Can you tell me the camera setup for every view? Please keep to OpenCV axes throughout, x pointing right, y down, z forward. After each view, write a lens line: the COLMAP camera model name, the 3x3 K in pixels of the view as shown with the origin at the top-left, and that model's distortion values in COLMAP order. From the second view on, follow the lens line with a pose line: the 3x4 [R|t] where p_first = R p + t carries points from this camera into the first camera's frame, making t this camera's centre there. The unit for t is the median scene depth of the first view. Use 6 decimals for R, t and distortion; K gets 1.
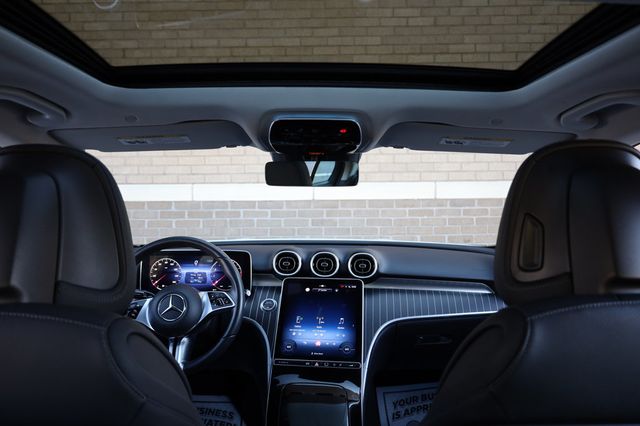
lens RADIAL K [[439.2, 0, 320.0], [0, 439.2, 213.0], [0, 0, 1]] dist [-0.009084, -0.001656]
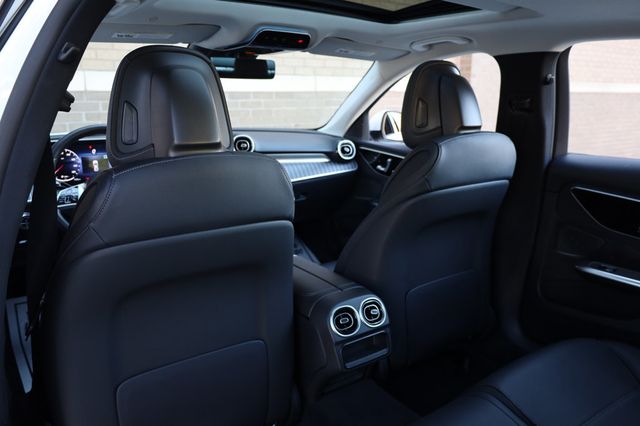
lens RADIAL K [[495.0, 0, 319.9], [0, 495.0, 201.6], [0, 0, 1]] dist [0.114441, -0.252258]
pose [[0.820738, -0.115210, 0.559567, -0.521407], [0.010701, 0.982384, 0.186569, 0.014249], [-0.571204, -0.147136, 0.807513, -0.274964]]
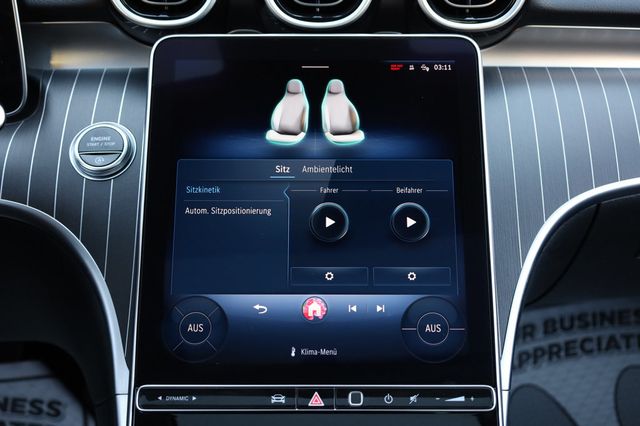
lens RADIAL K [[733.8, 0, 320.0], [0, 733.8, 213.0], [0, 0, 1]] dist [0.007337, 0.000699]
pose [[0.994575, -0.047333, 0.092625, -0.032471], [0.005752, 0.914133, 0.405373, 0.071240], [-0.103859, -0.402642, 0.909446, 0.569693]]
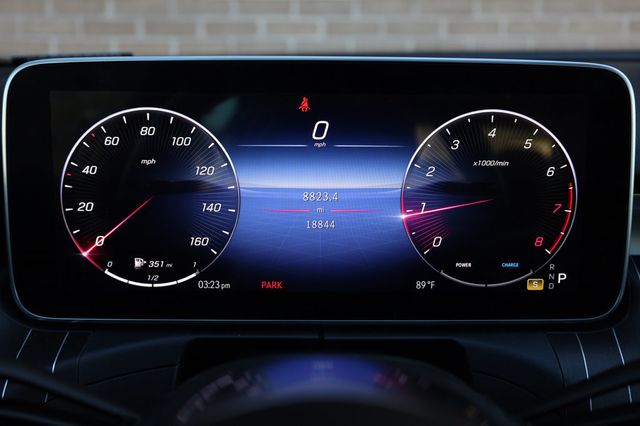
lens RADIAL K [[627.8, 0, 320.0], [0, 627.8, 213.0], [0, 0, 1]] dist [0.006013, 0.002527]
pose [[0.999961, 0.002894, 0.008304, -0.285351], [-0.004756, 0.972267, 0.233825, 0.086306], [-0.007397, -0.233855, 0.972243, 0.753014]]
